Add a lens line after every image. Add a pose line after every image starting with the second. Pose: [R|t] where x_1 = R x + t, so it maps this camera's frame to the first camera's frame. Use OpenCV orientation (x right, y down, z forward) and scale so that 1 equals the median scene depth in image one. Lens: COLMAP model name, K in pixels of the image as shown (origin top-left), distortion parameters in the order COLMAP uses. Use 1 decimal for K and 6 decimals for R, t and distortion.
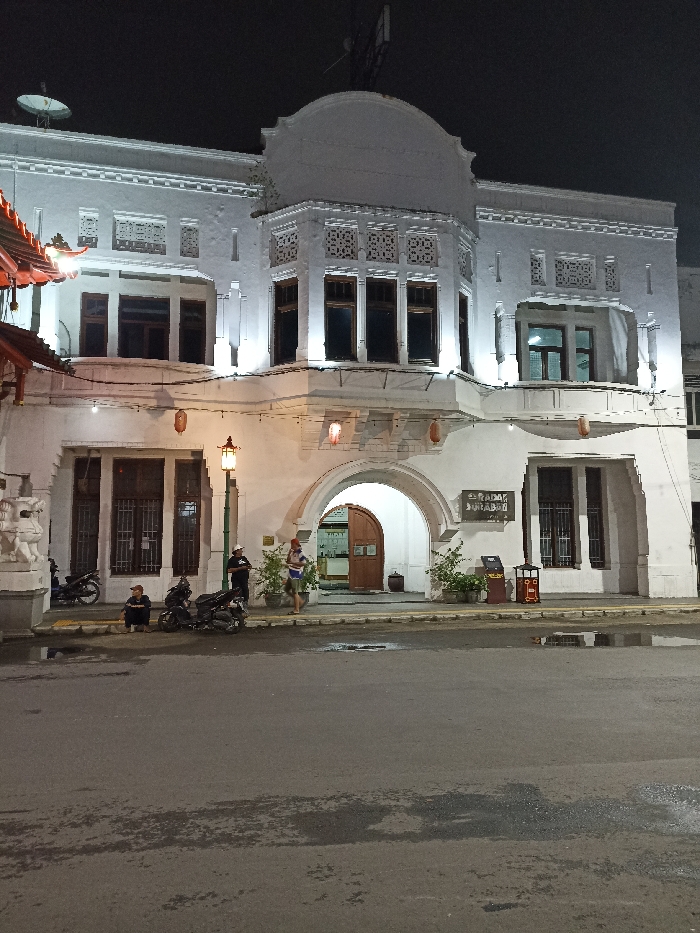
lens RADIAL K [[700.9, 0, 349.0], [0, 700.9, 463.2], [0, 0, 1]] dist [0.058213, -0.045313]
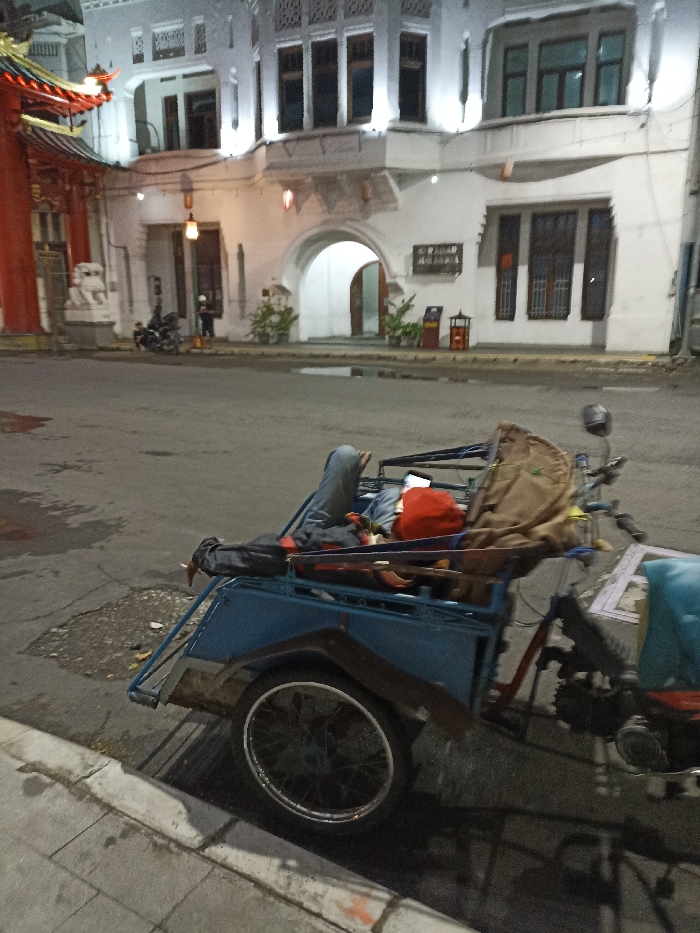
lens RADIAL K [[700.9, 0, 353.3], [0, 700.9, 463.6], [0, 0, 1]] dist [0.058213, -0.045313]
pose [[0.794436, 0.143955, -0.590040, 0.805559], [0.065973, 0.945302, 0.319456, 0.004035], [0.603753, -0.292715, 0.741485, 0.034691]]
